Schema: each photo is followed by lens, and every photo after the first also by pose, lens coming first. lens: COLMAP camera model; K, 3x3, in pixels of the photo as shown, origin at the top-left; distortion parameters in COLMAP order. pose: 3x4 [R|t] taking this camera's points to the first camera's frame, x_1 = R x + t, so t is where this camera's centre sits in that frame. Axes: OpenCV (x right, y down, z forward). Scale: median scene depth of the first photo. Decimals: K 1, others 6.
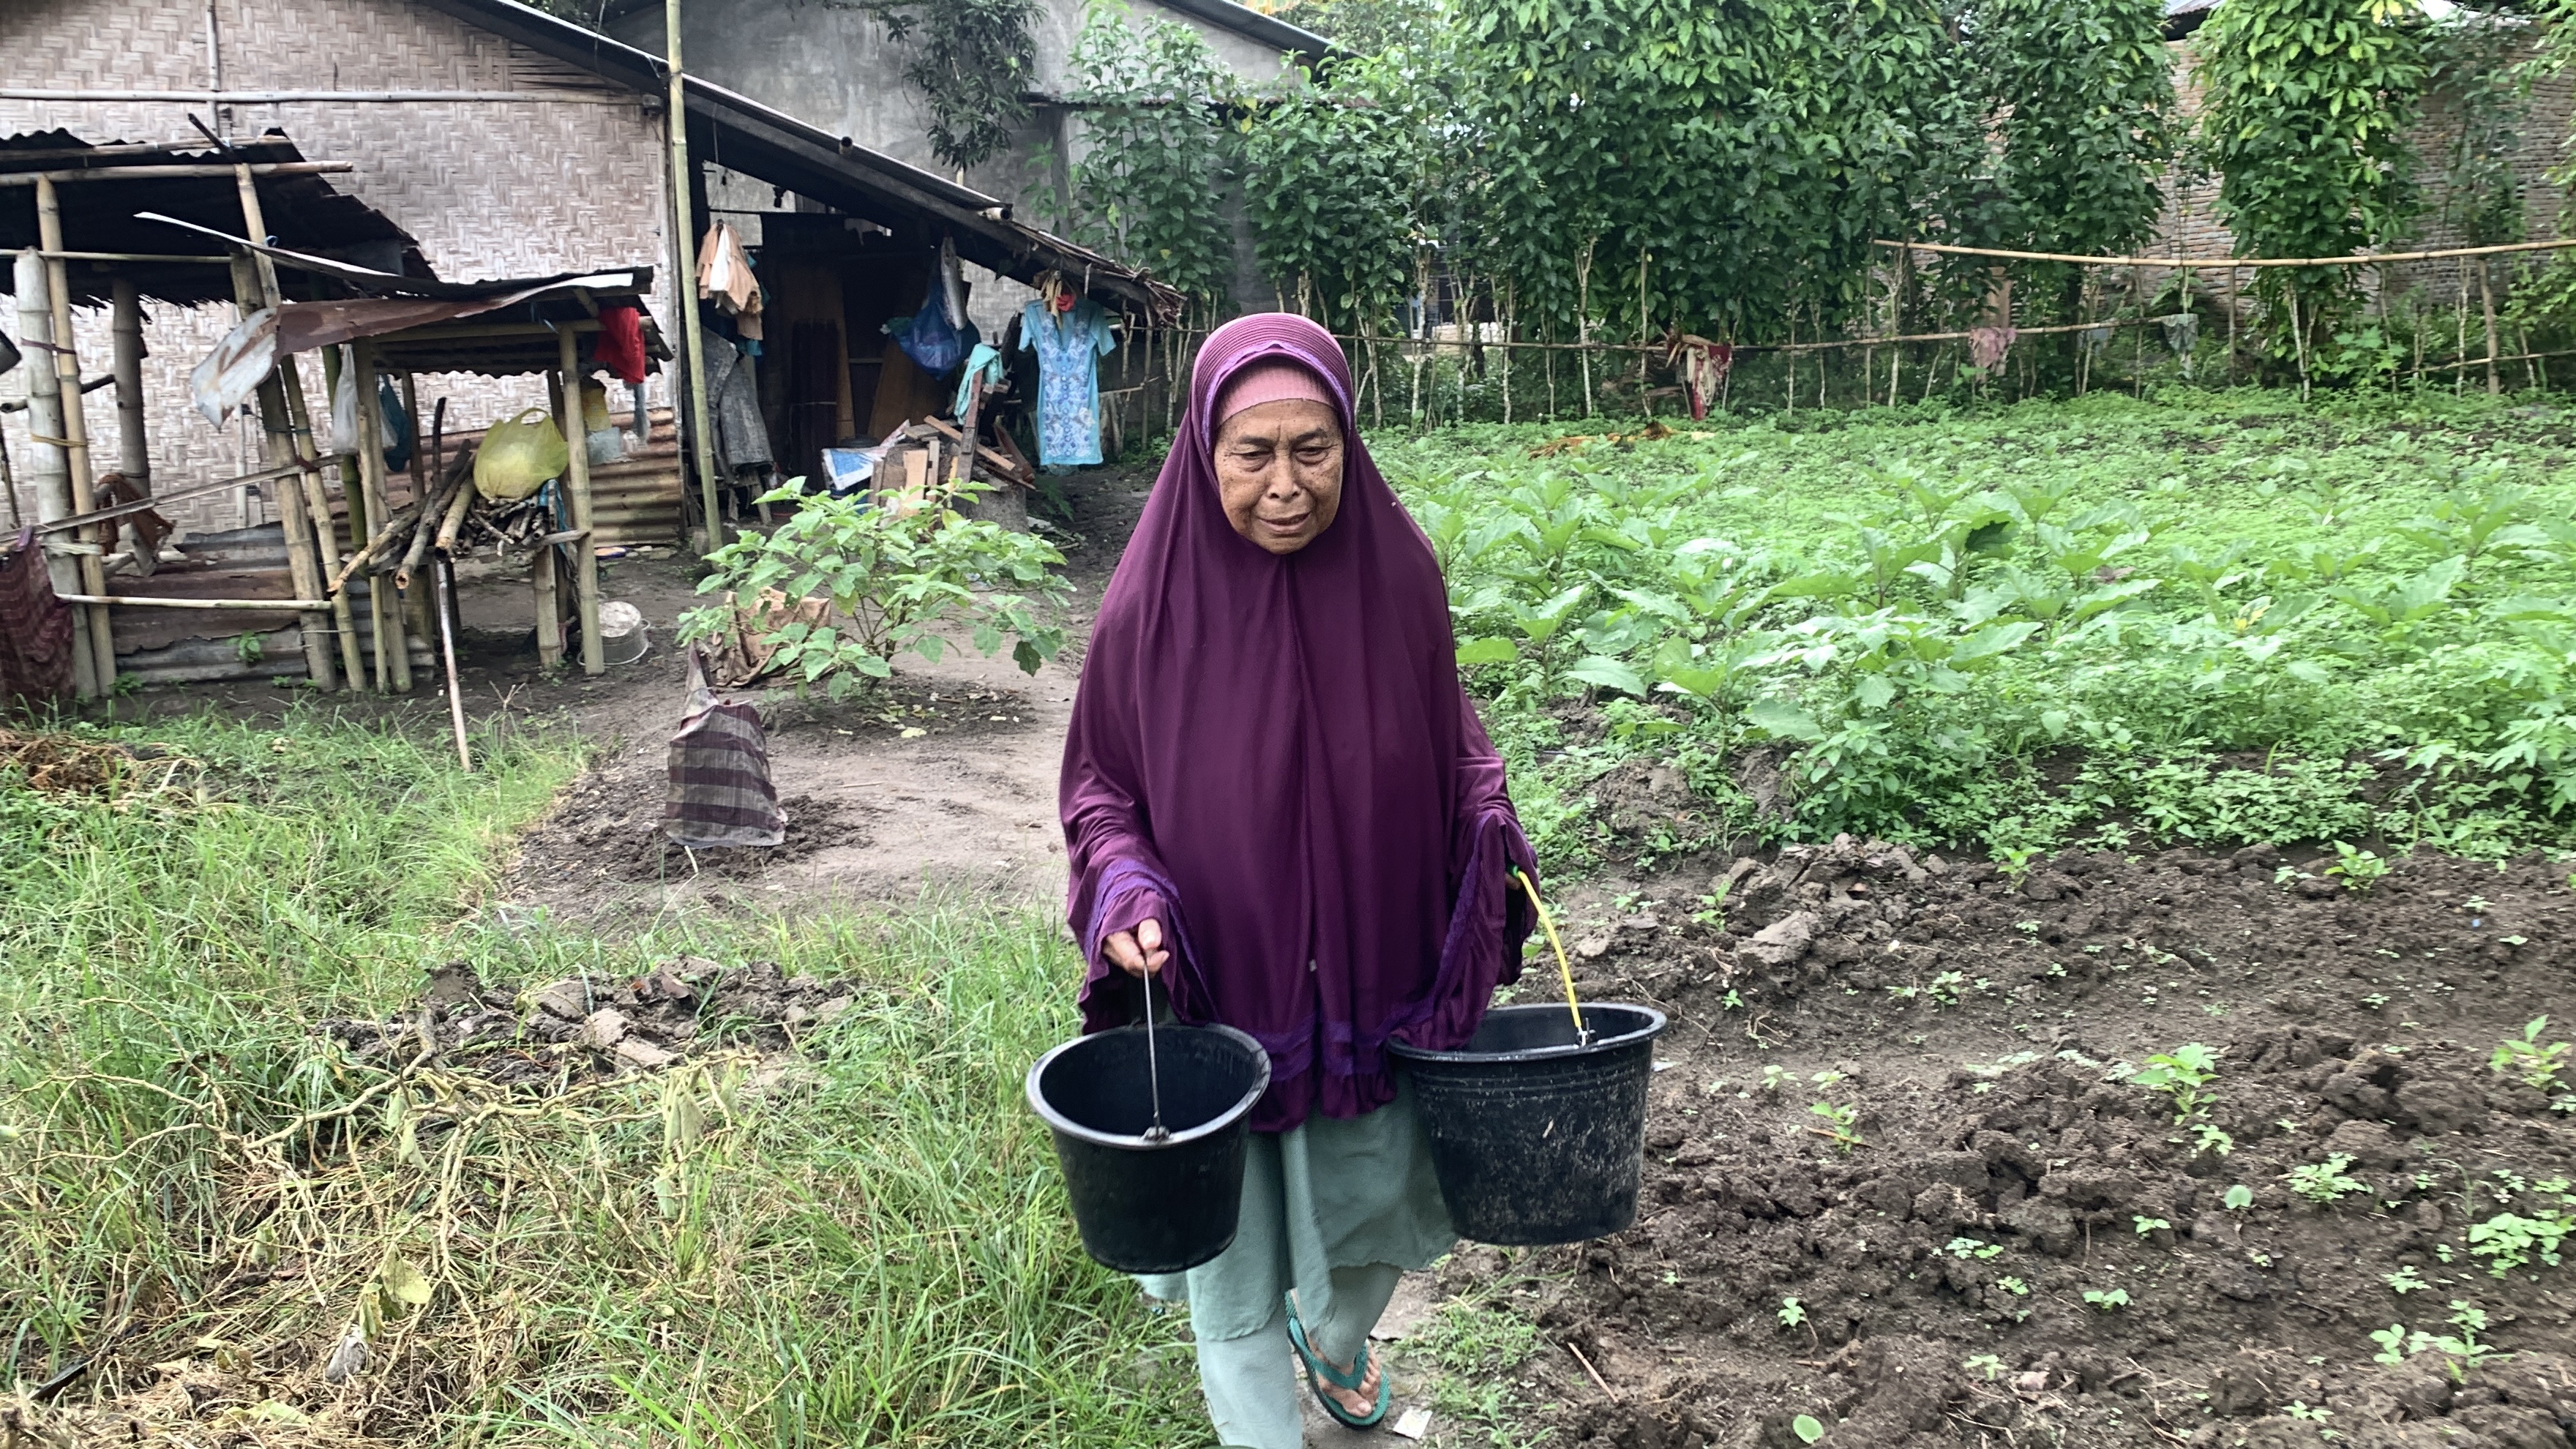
lens RADIAL K [[2301.6, 0, 1291.3], [0, 2301.6, 735.0], [0, 0, 1]] dist [0.037183, -0.047445]
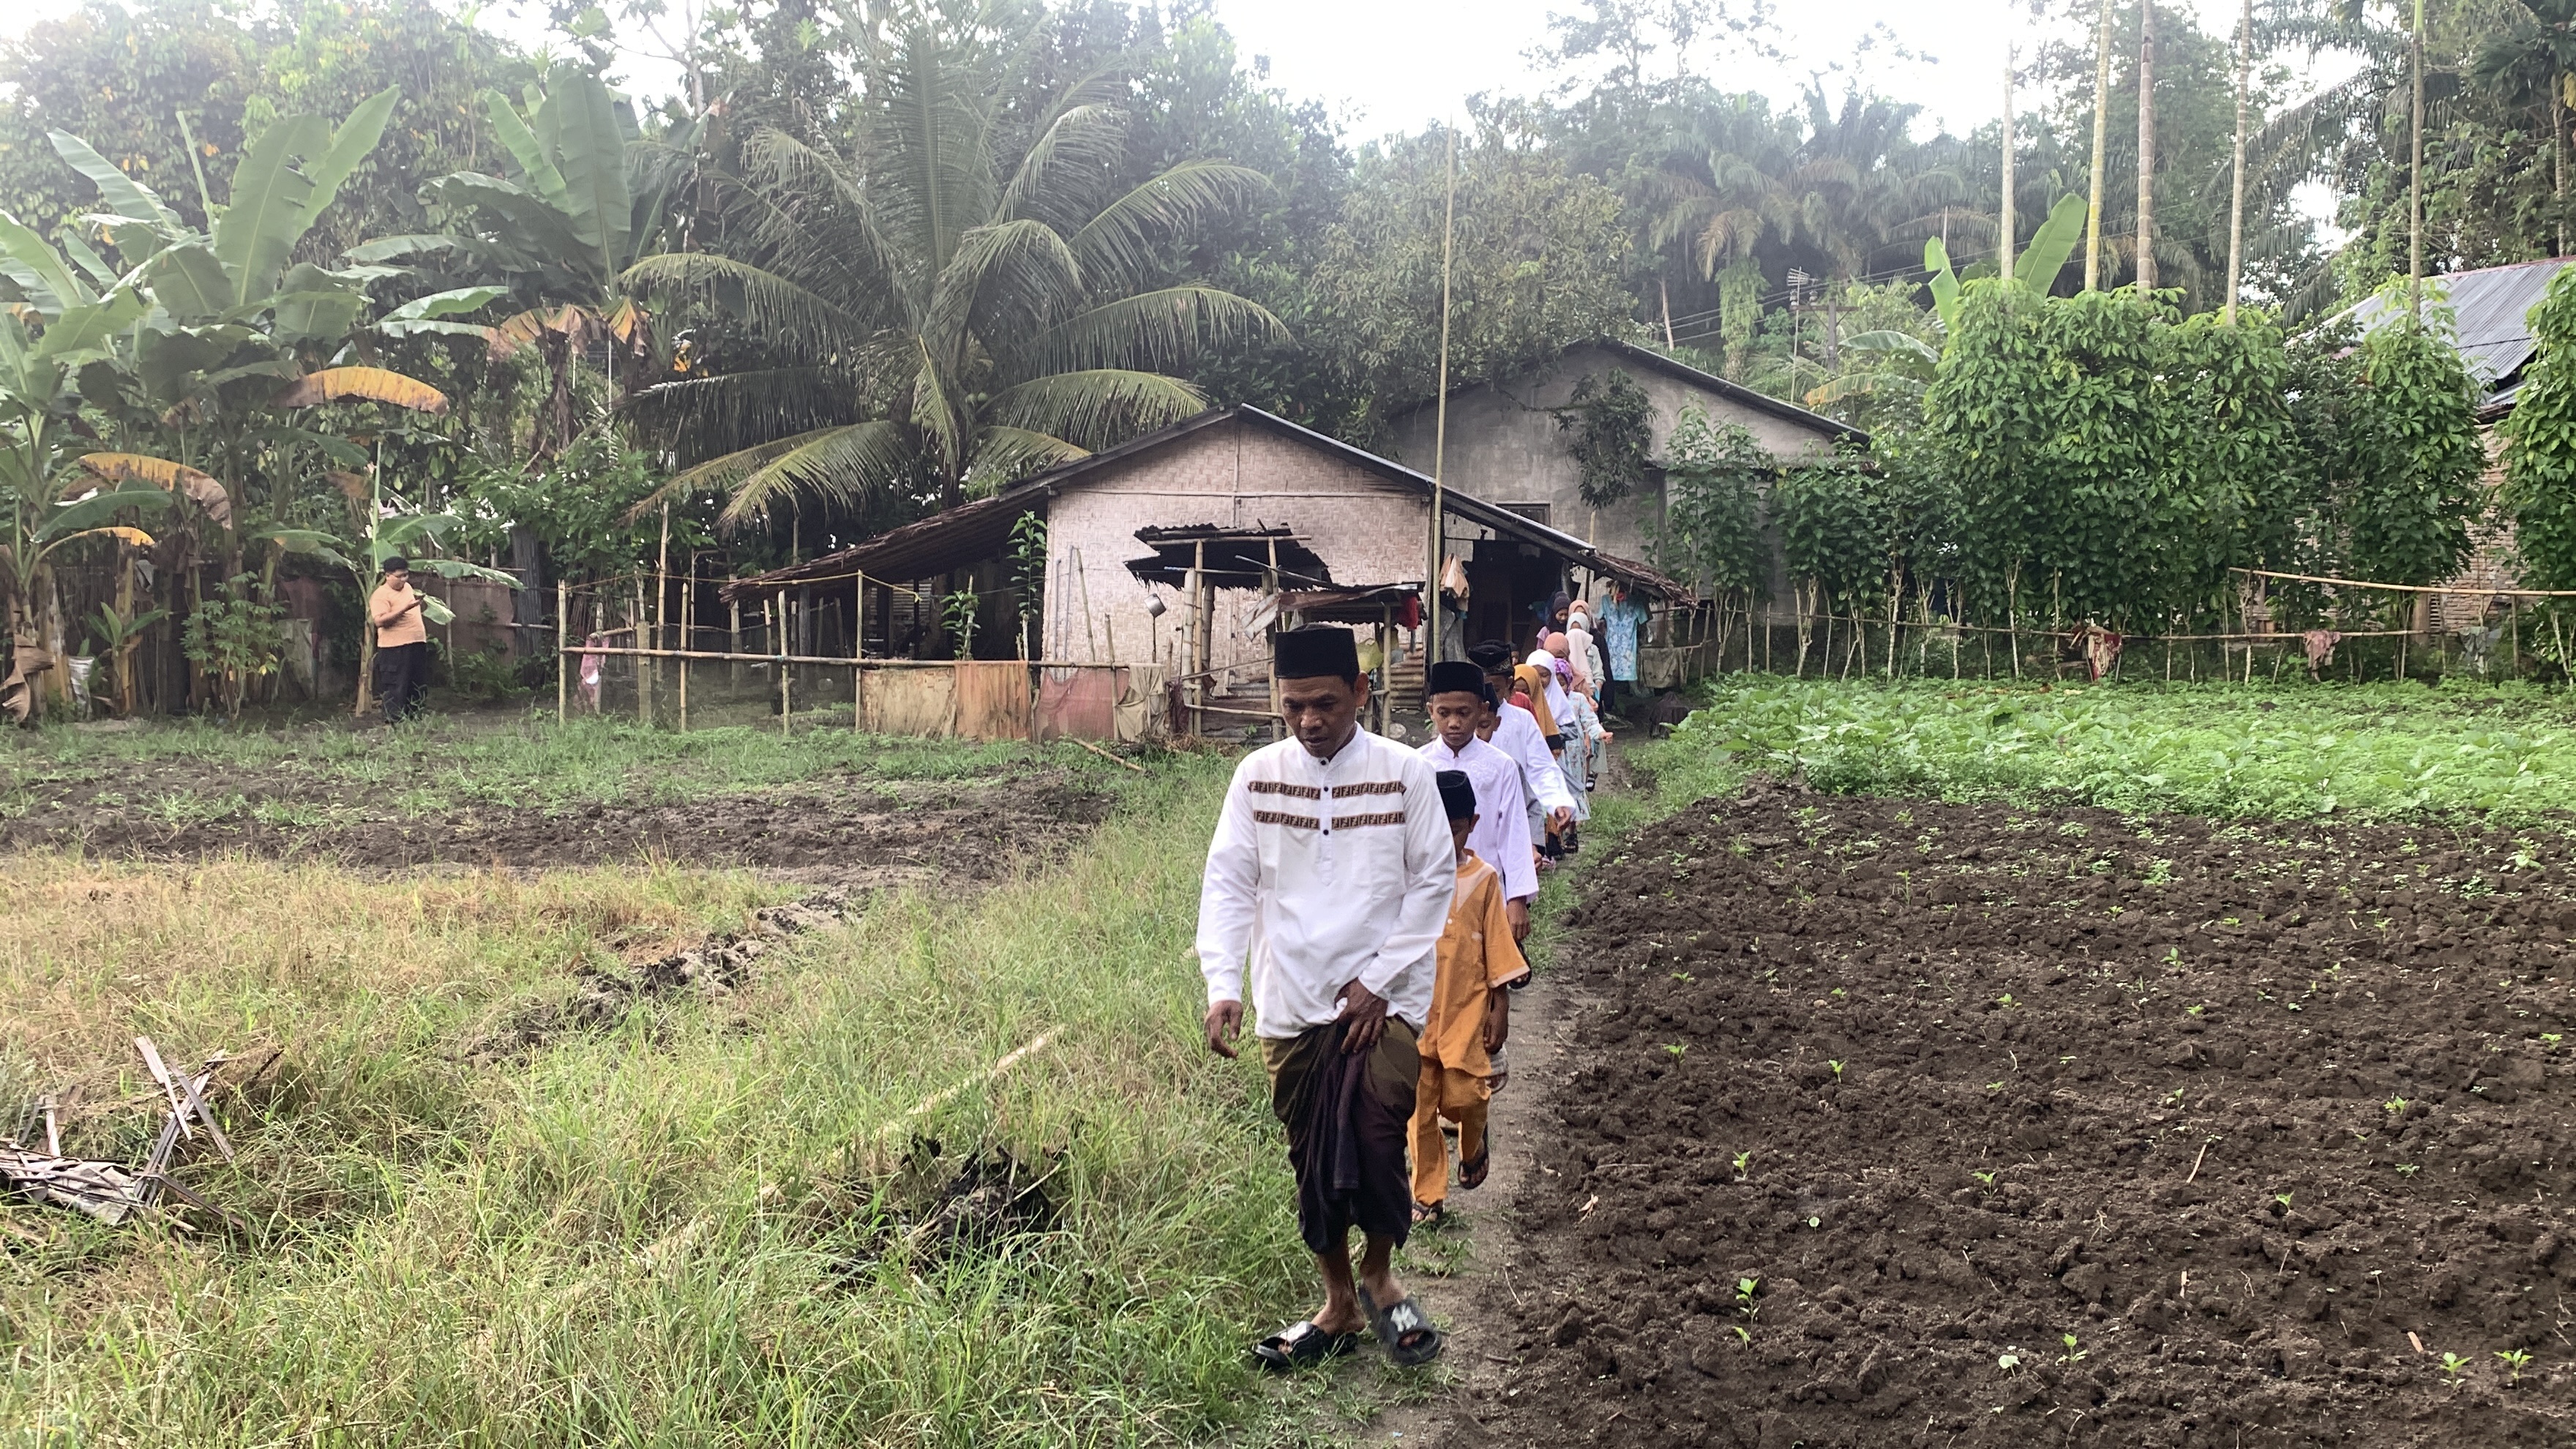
lens RADIAL K [[2301.6, 0, 1285.6], [0, 2301.6, 733.2], [0, 0, 1]] dist [0.037183, -0.047445]
pose [[0.953842, 0.053139, -0.295570, 0.130682], [-0.086153, 0.991270, -0.099810, 0.089029], [0.287686, 0.120667, 0.950093, -0.563594]]
